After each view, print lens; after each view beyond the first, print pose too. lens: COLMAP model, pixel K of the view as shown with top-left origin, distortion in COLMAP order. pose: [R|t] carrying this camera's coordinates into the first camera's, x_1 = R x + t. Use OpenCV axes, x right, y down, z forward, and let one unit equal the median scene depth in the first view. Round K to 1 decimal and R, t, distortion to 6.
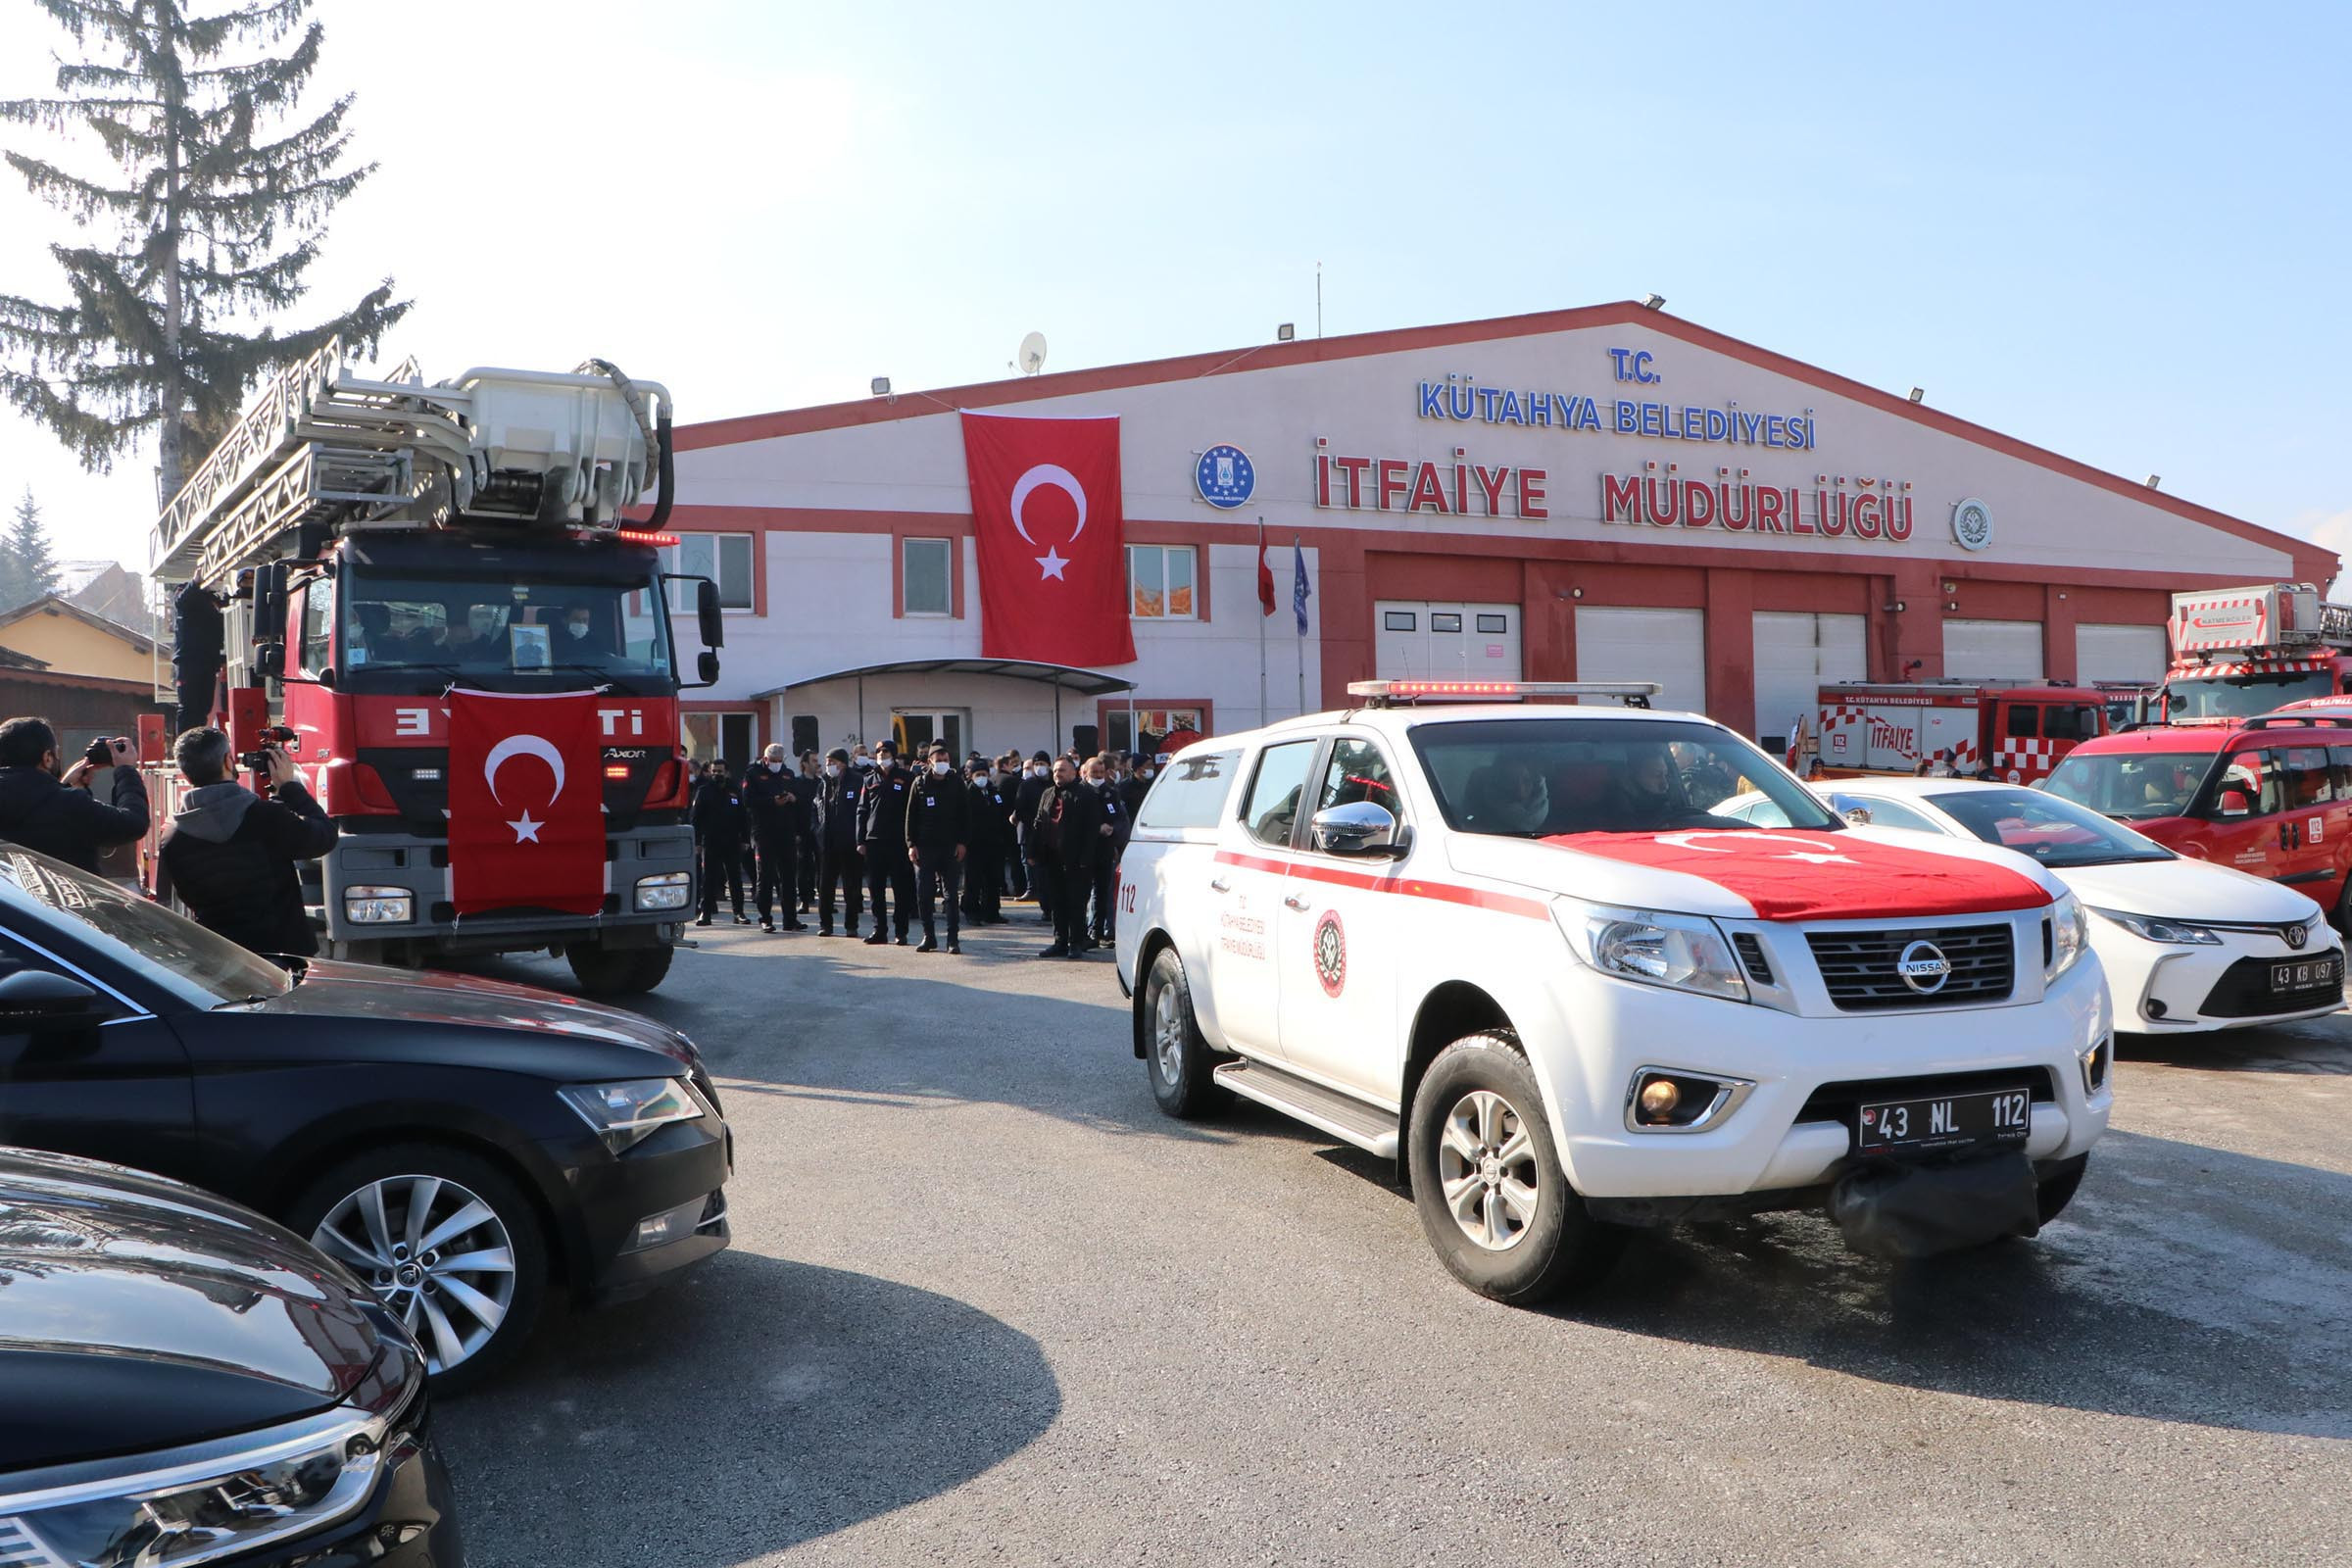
lens RADIAL K [[1965.1, 0, 1176.0], [0, 1965.1, 784.0], [0, 0, 1]] dist [-0.189992, 0.167684]
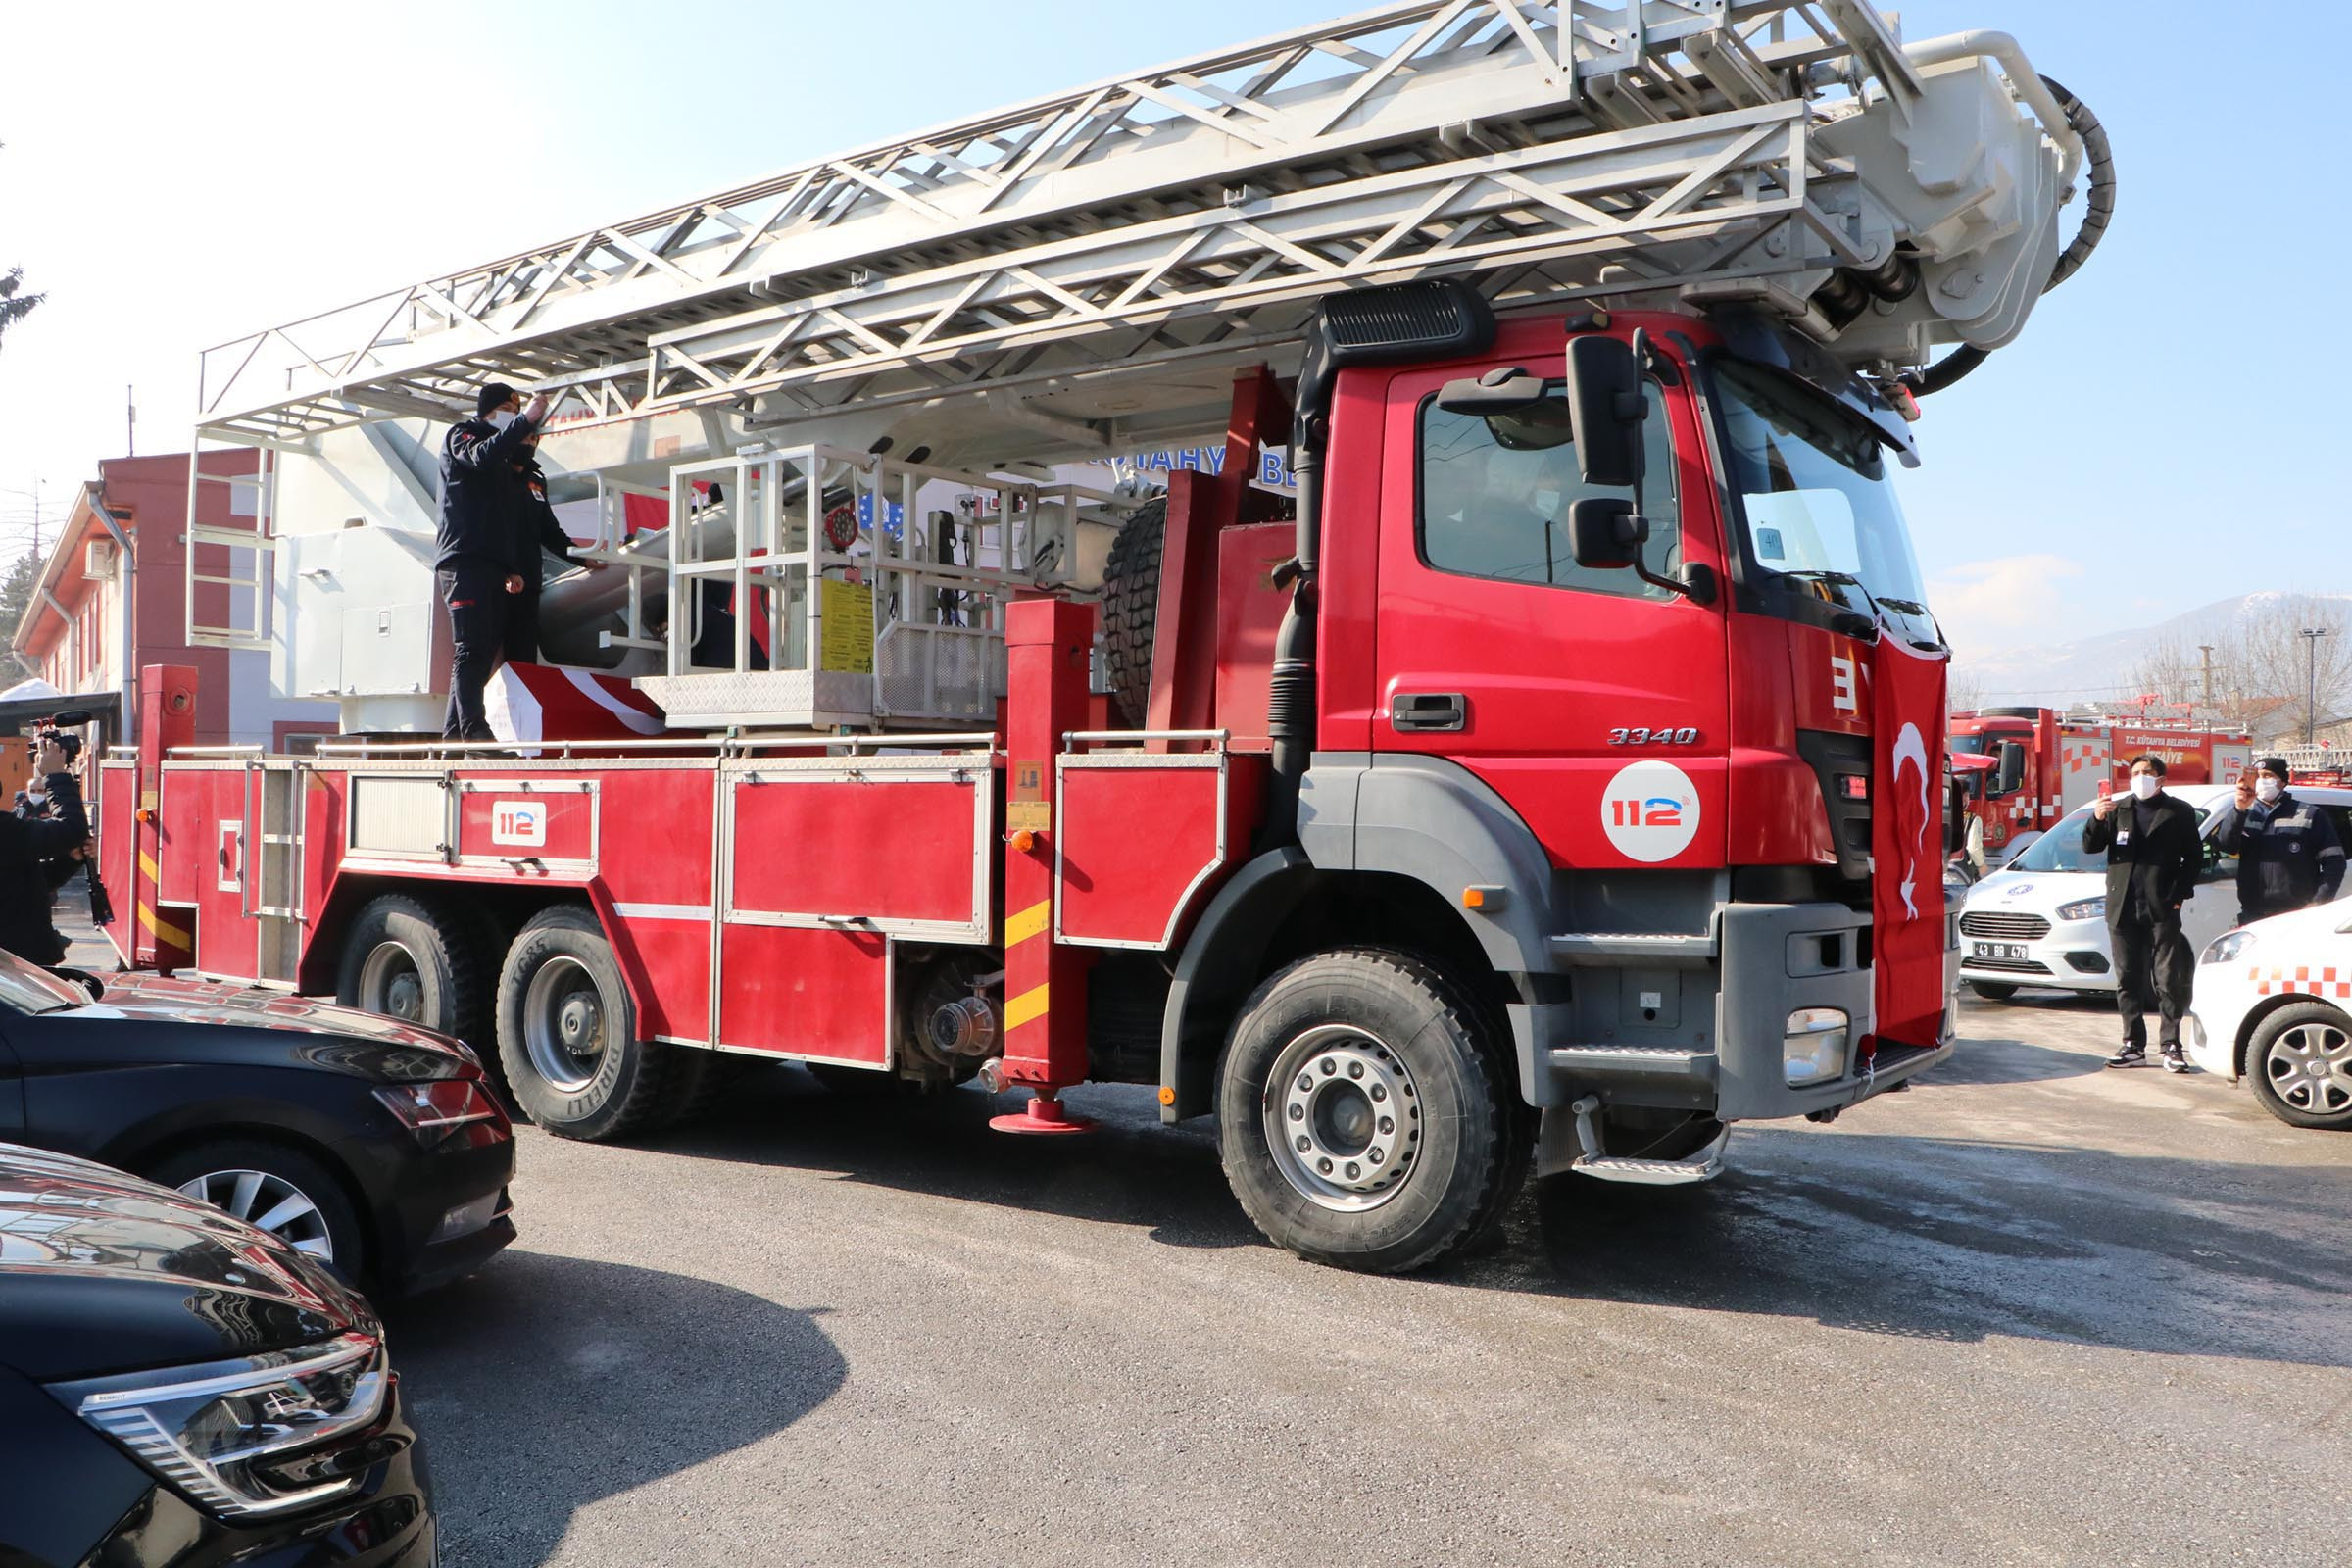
lens RADIAL K [[1965.1, 0, 1176.0], [0, 1965.1, 784.0], [0, 0, 1]] dist [-0.189992, 0.167684]
pose [[0.982168, 0.018676, 0.187074, -0.082798], [-0.015364, 0.999699, -0.019142, 0.001750], [-0.187375, 0.015926, 0.982159, -0.129963]]
